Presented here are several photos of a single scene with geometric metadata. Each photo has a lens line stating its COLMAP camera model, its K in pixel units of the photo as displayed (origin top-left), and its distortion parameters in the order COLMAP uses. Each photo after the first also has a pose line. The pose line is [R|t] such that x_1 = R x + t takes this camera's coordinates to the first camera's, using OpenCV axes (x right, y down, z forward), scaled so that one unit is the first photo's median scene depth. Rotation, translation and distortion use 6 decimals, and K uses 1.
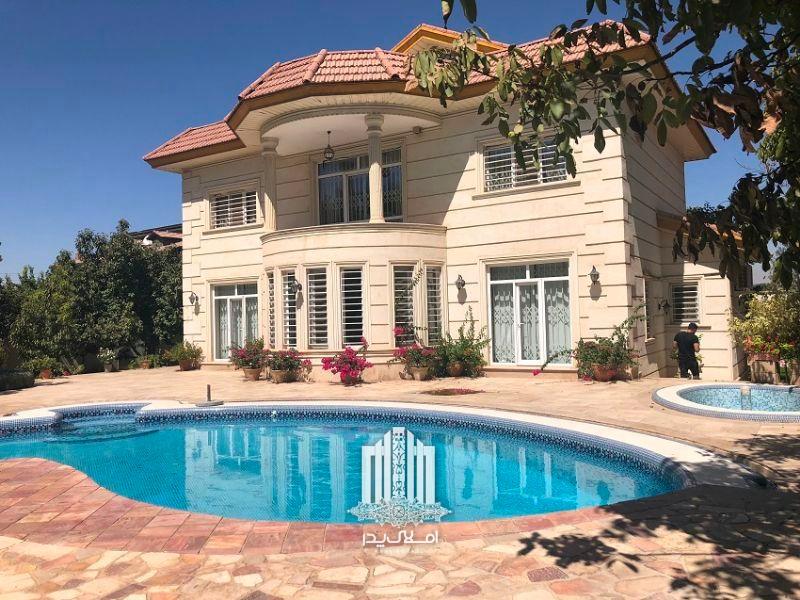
lens RADIAL K [[645.4, 0, 393.3], [0, 645.4, 294.5], [0, 0, 1]] dist [0.056384, -0.051568]
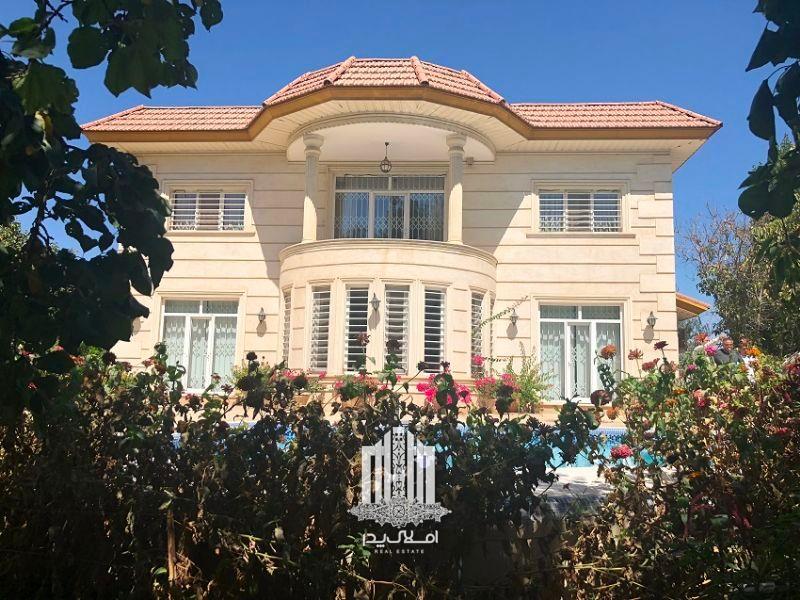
lens RADIAL K [[650.9, 0, 401.9], [0, 650.9, 303.1], [0, 0, 1]] dist [0.072230, -0.119454]
pose [[0.884446, 0.108386, 0.453880, -0.517476], [-0.063962, 0.991629, -0.112160, 0.084749], [-0.462238, 0.070168, 0.883975, 0.196099]]
